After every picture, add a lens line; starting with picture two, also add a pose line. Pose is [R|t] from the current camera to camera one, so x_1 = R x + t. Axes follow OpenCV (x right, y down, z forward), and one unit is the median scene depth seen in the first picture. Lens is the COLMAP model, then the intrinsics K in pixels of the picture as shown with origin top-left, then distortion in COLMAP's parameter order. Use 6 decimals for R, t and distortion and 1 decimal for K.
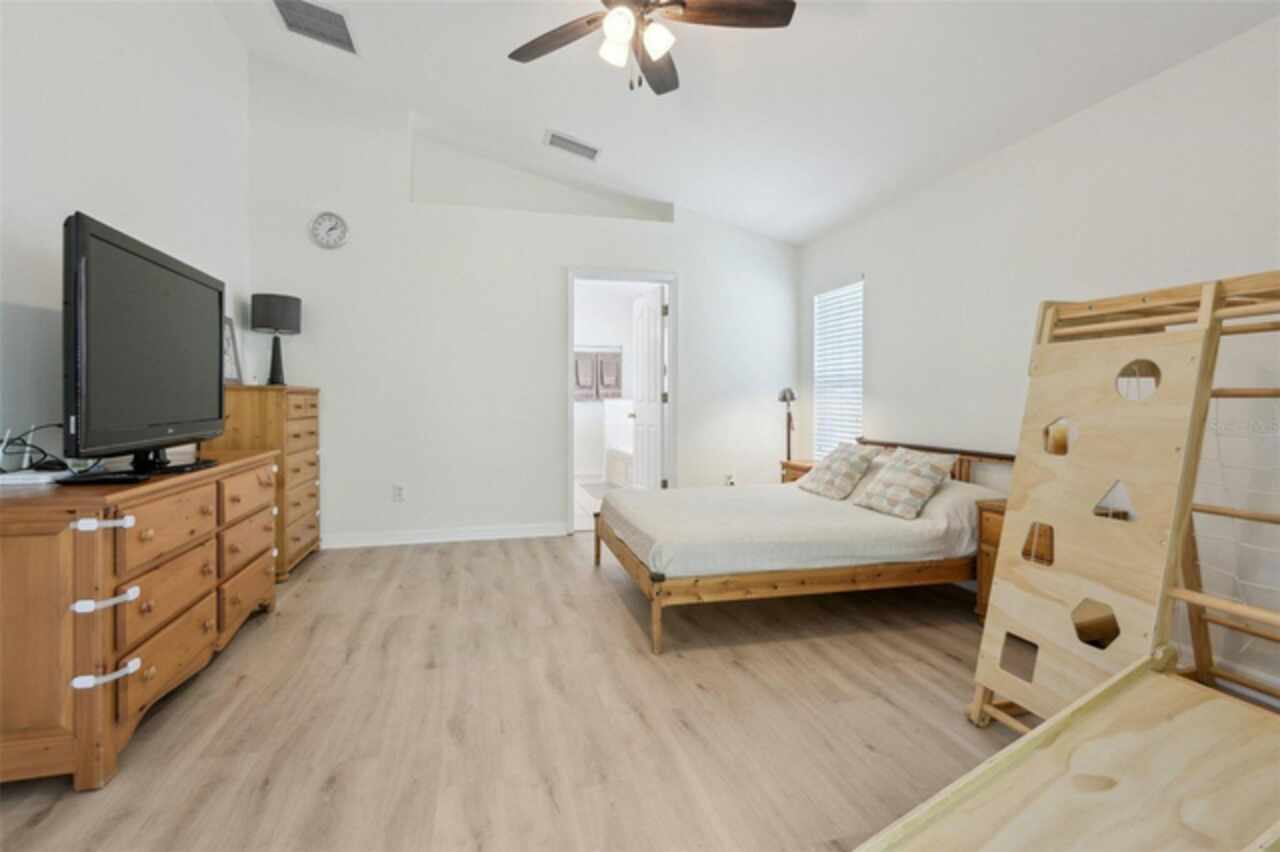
lens RADIAL K [[586.8, 0, 622.2], [0, 586.8, 396.4], [0, 0, 1]] dist [-0.001581, -0.000564]
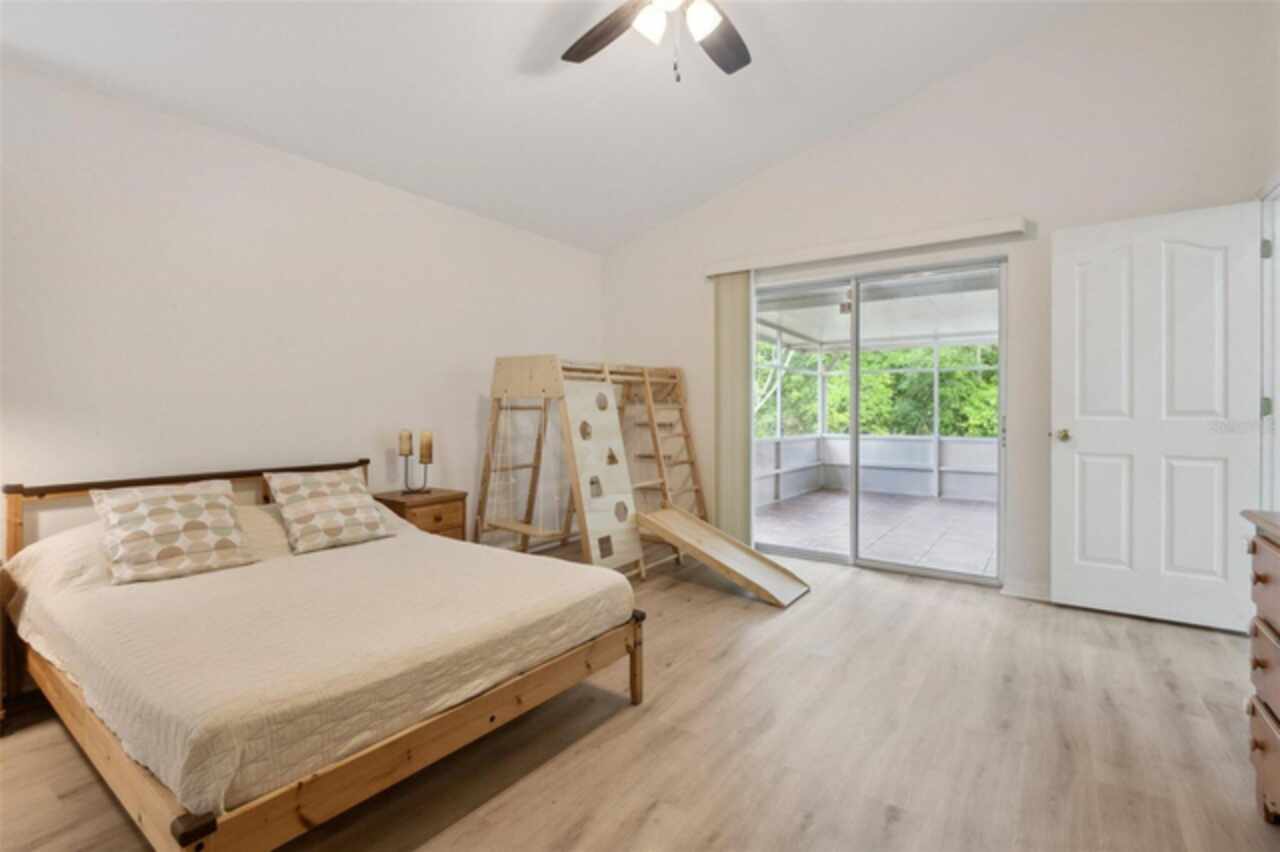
lens RADIAL K [[586.8, 0, 639.1], [0, 586.8, 418.2], [0, 0, 1]] dist [-0.001581, -0.000564]
pose [[-0.647240, -0.020454, 0.762012, -0.799213], [-0.006696, 0.999754, 0.021148, -0.012133], [-0.762257, 0.008585, -0.647218, 2.059454]]
